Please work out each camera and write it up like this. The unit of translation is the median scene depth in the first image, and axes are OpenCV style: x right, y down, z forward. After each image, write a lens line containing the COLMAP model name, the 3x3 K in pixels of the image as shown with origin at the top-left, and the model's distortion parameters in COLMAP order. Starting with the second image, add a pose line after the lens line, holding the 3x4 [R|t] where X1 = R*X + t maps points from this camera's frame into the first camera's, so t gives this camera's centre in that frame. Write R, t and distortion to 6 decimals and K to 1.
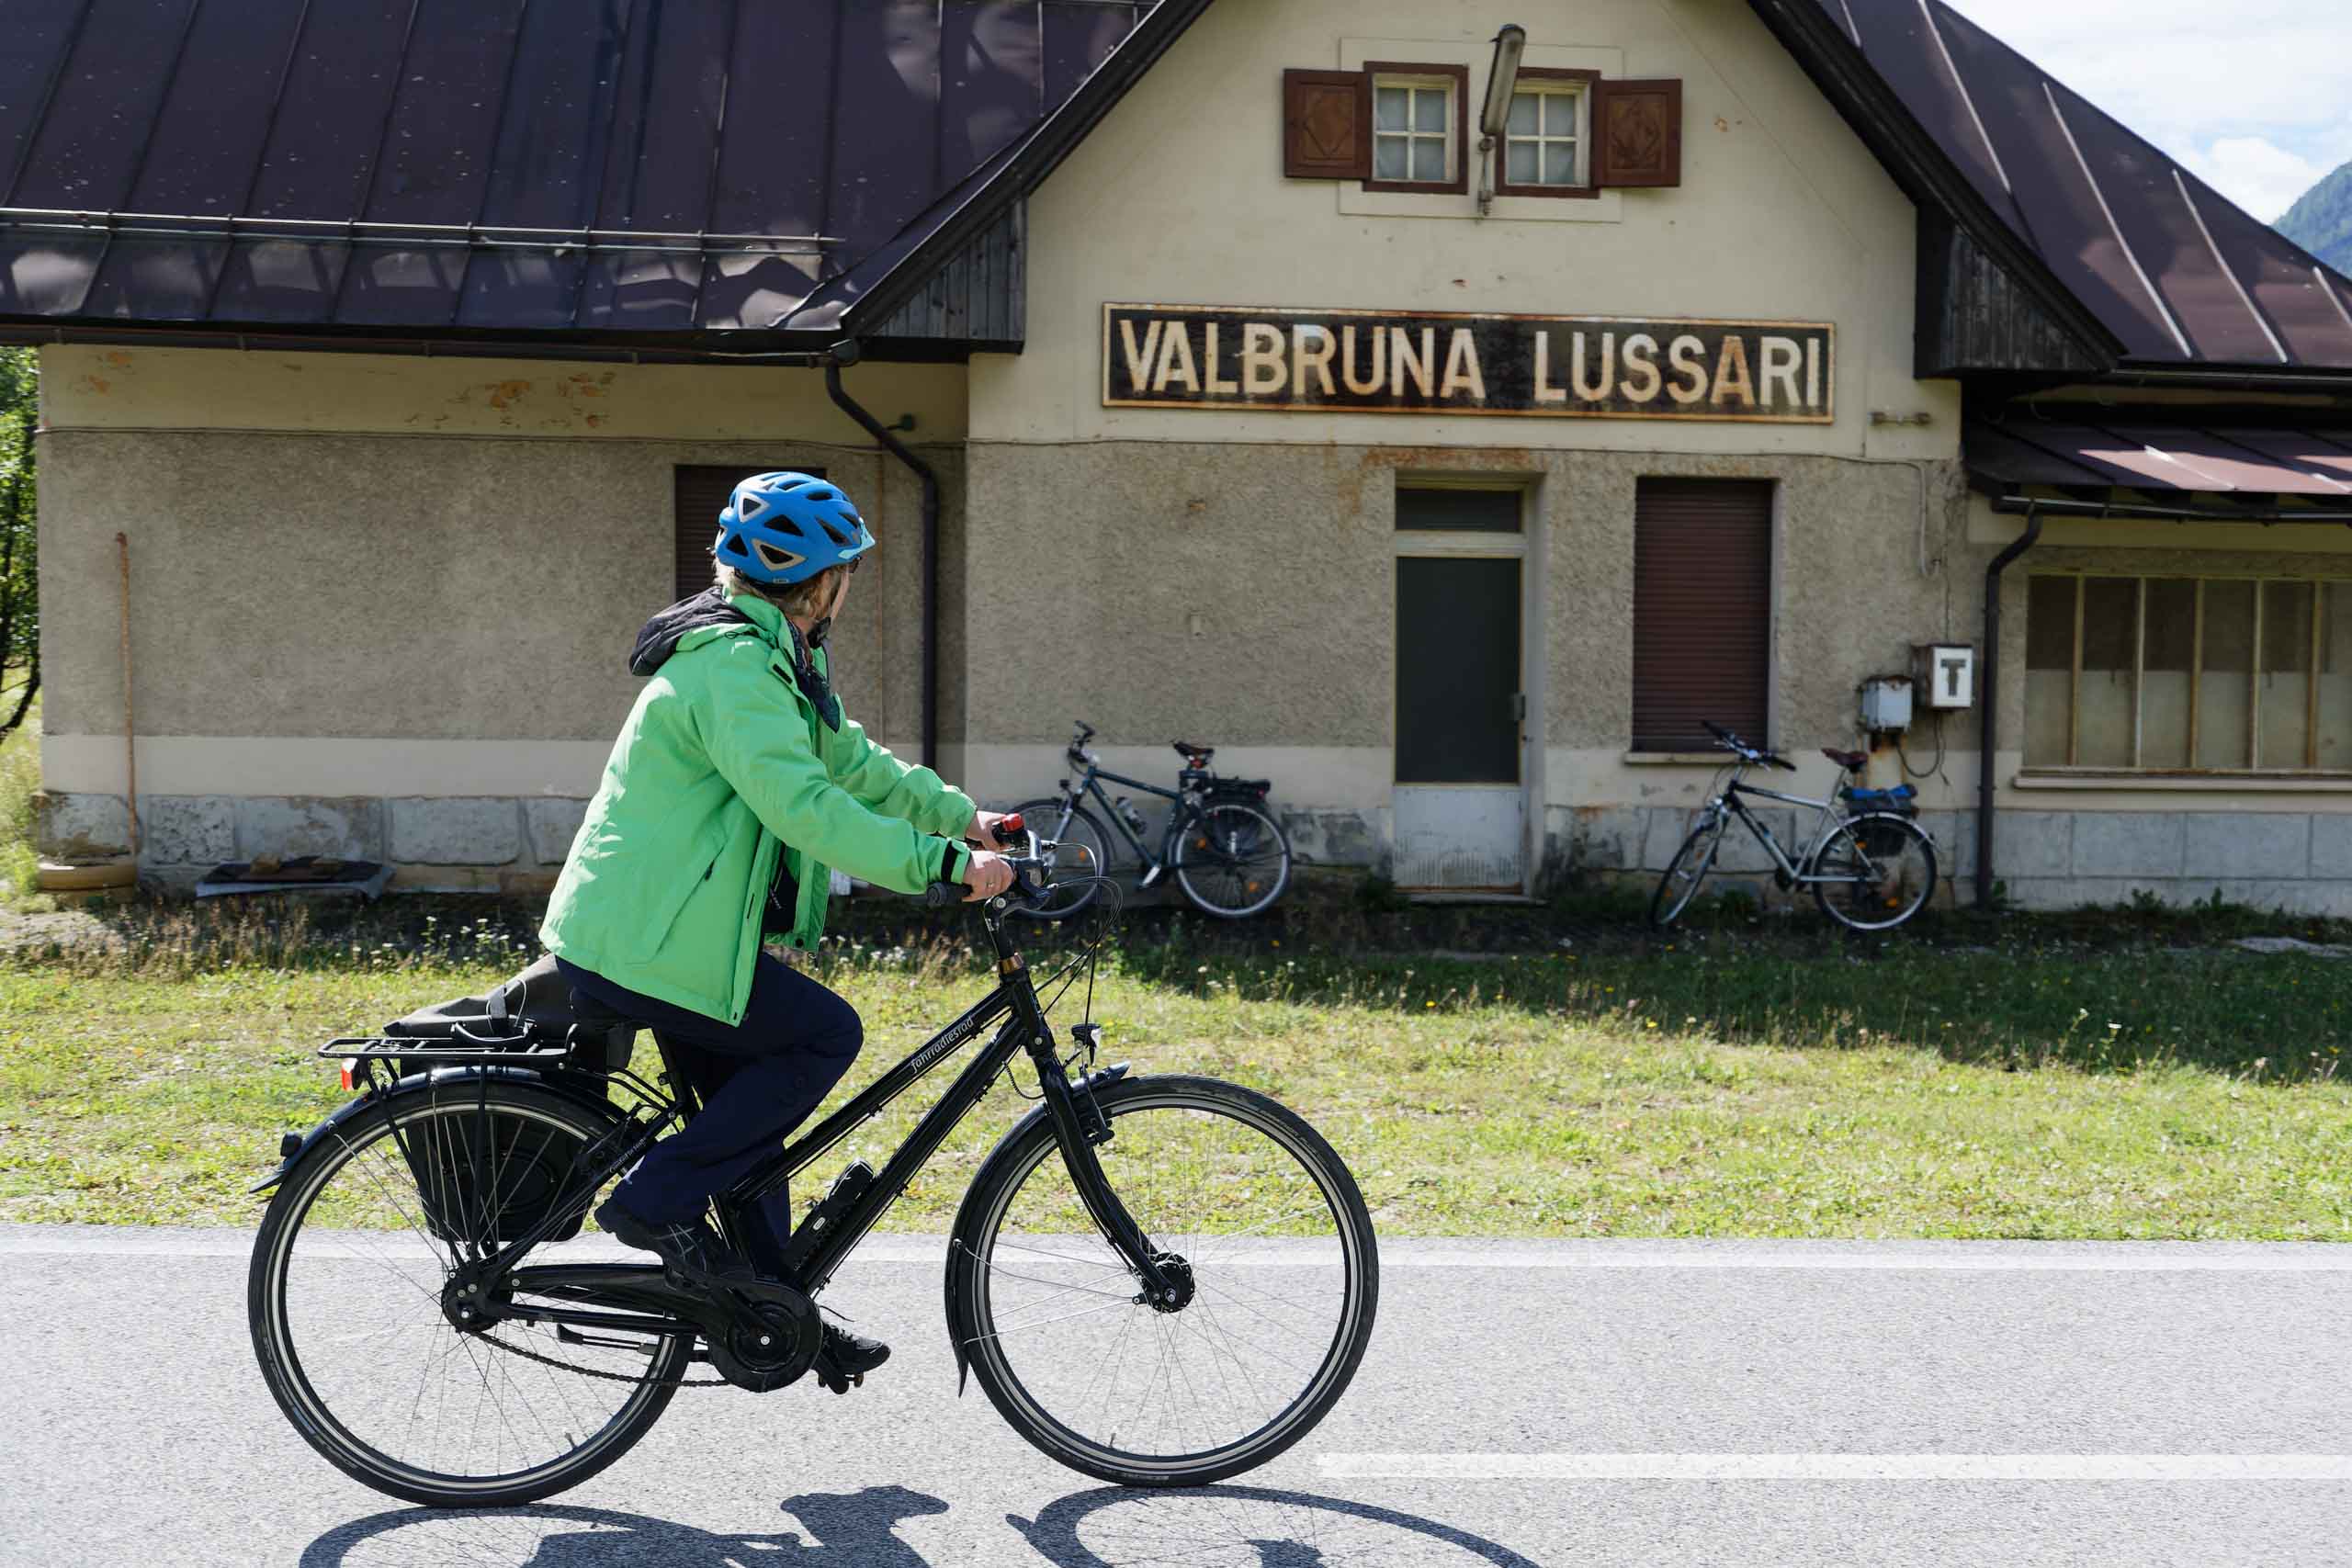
lens RADIAL K [[2422.3, 0, 1191.6], [0, 2422.3, 783.7], [0, 0, 1]] dist [0.033905, 0.000000]
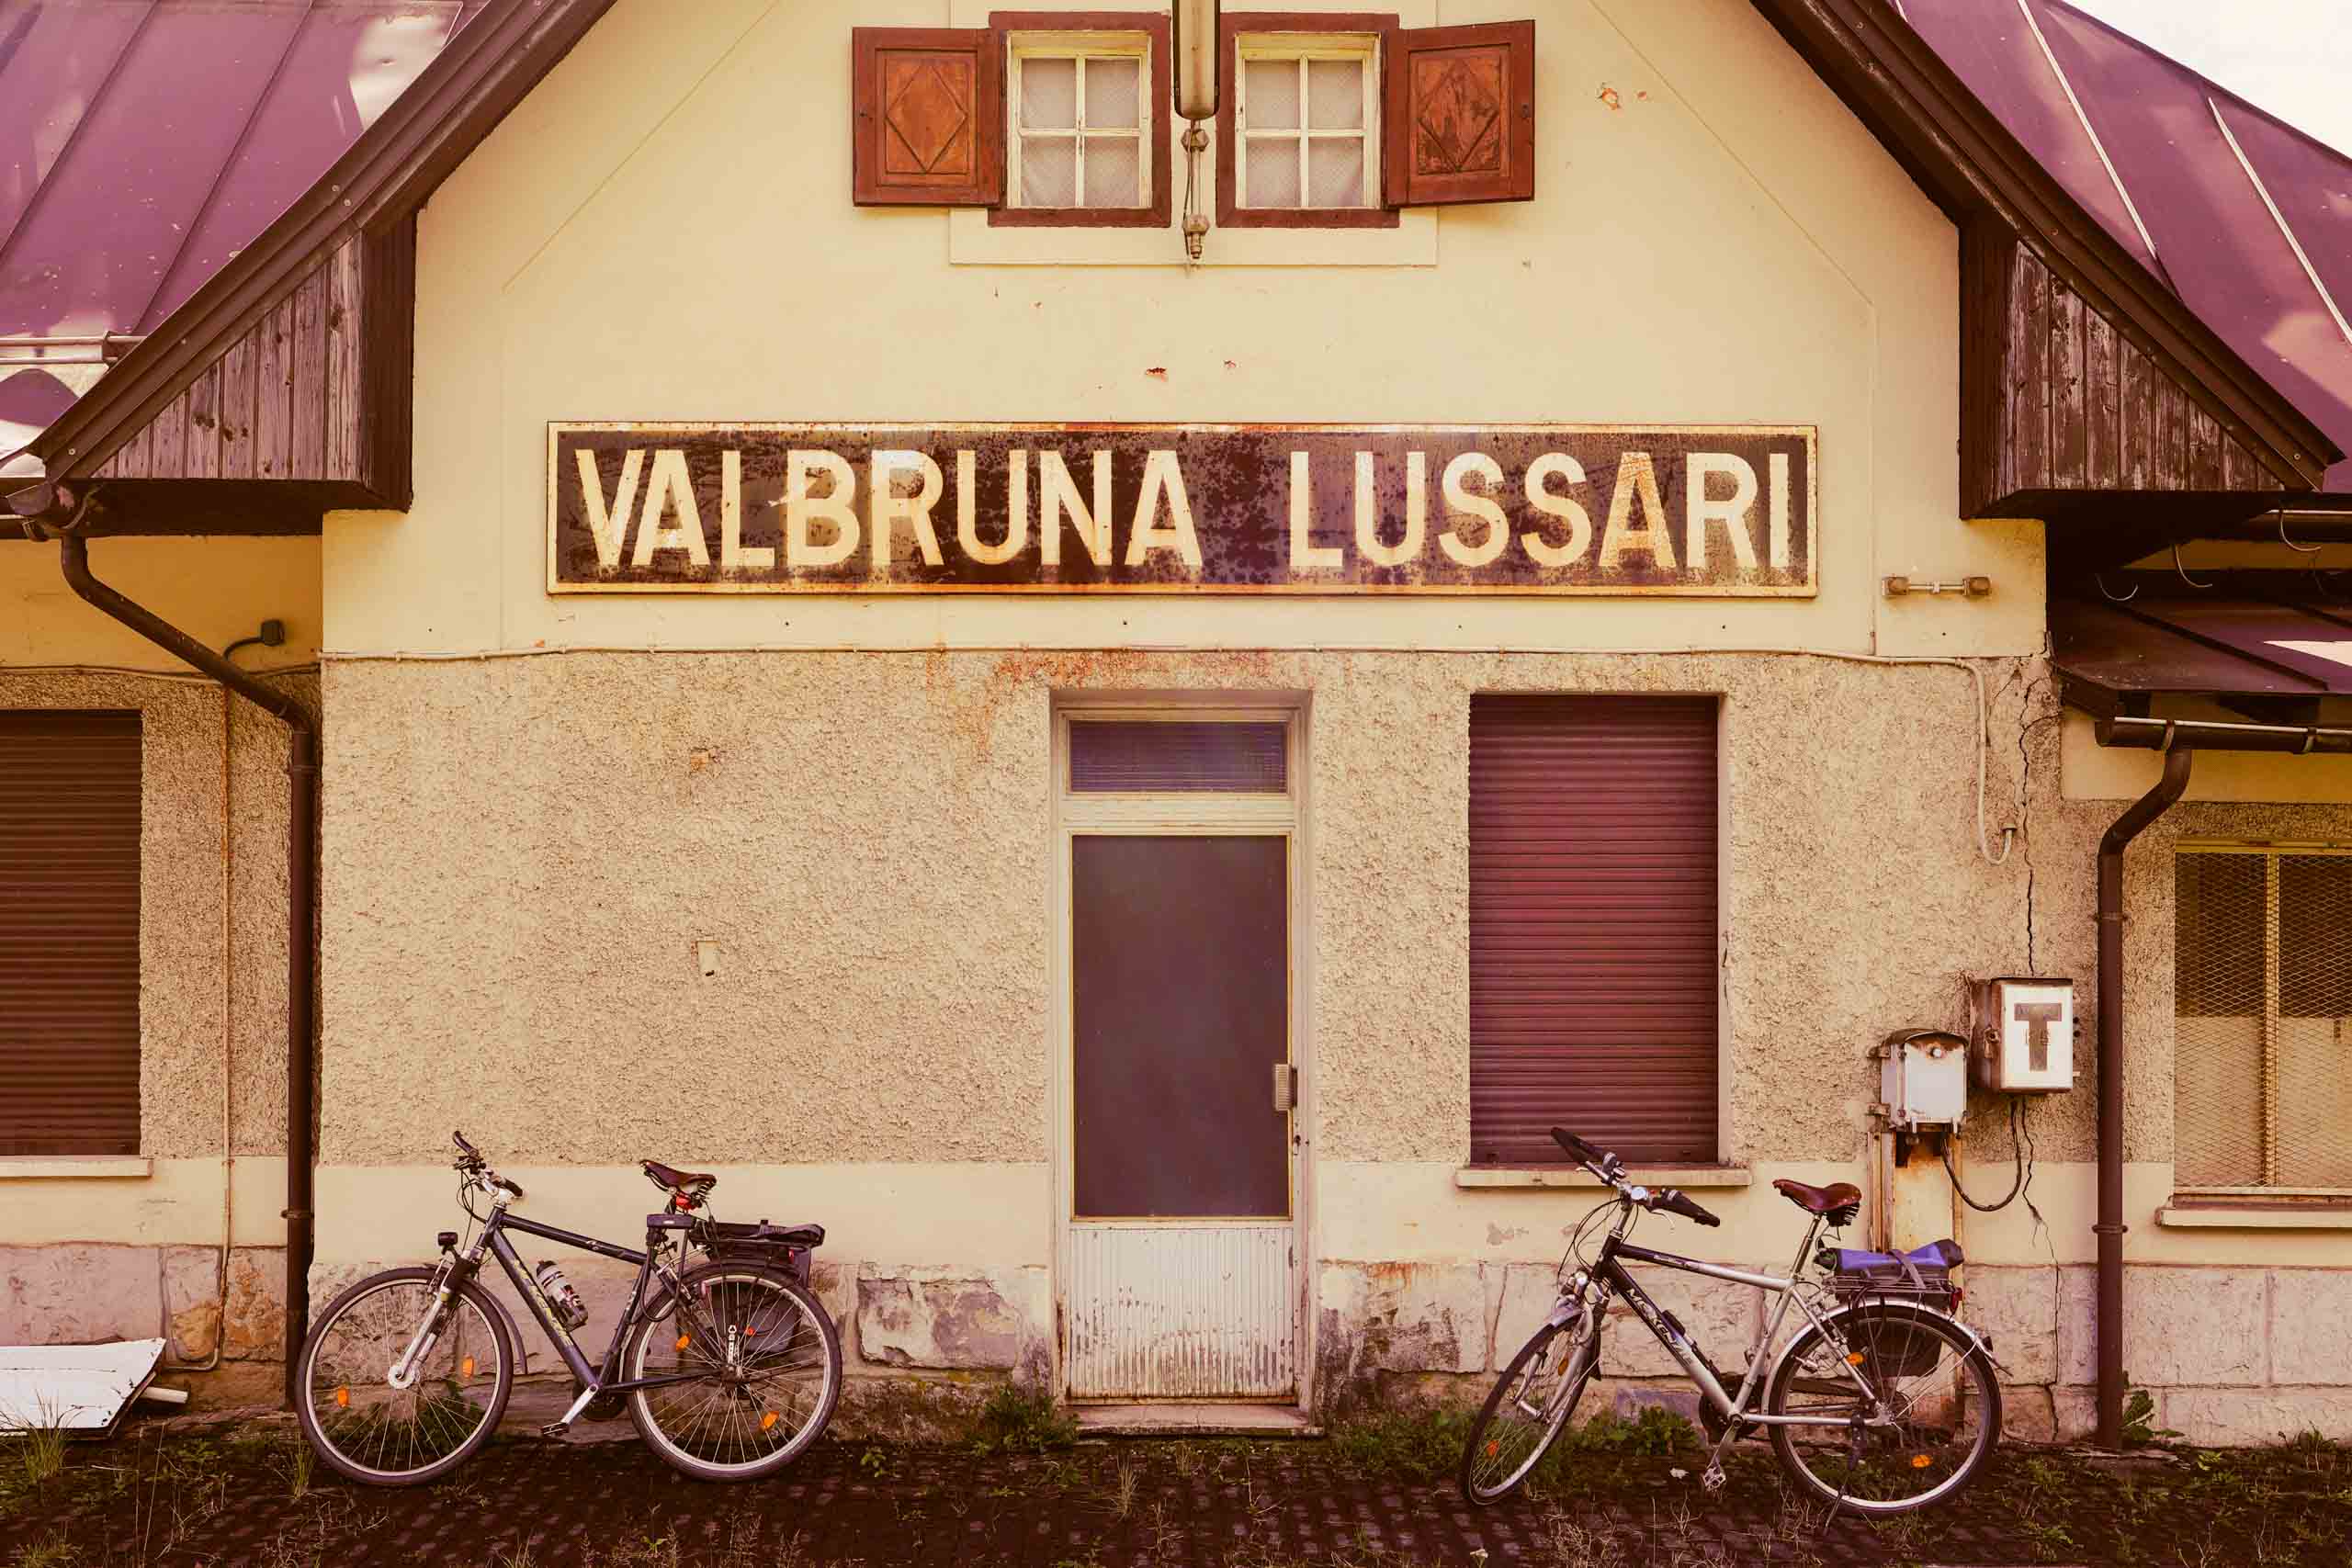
lens RADIAL K [[2432.3, 0, 1155.9], [0, 2432.3, 920.3], [0, 0, 1]] dist [0.016691, 0.000000]
pose [[0.994241, -0.011217, -0.106580, 0.172262], [0.005989, 0.998769, -0.049242, -0.044705], [0.107001, 0.048320, 0.993084, 0.419812]]
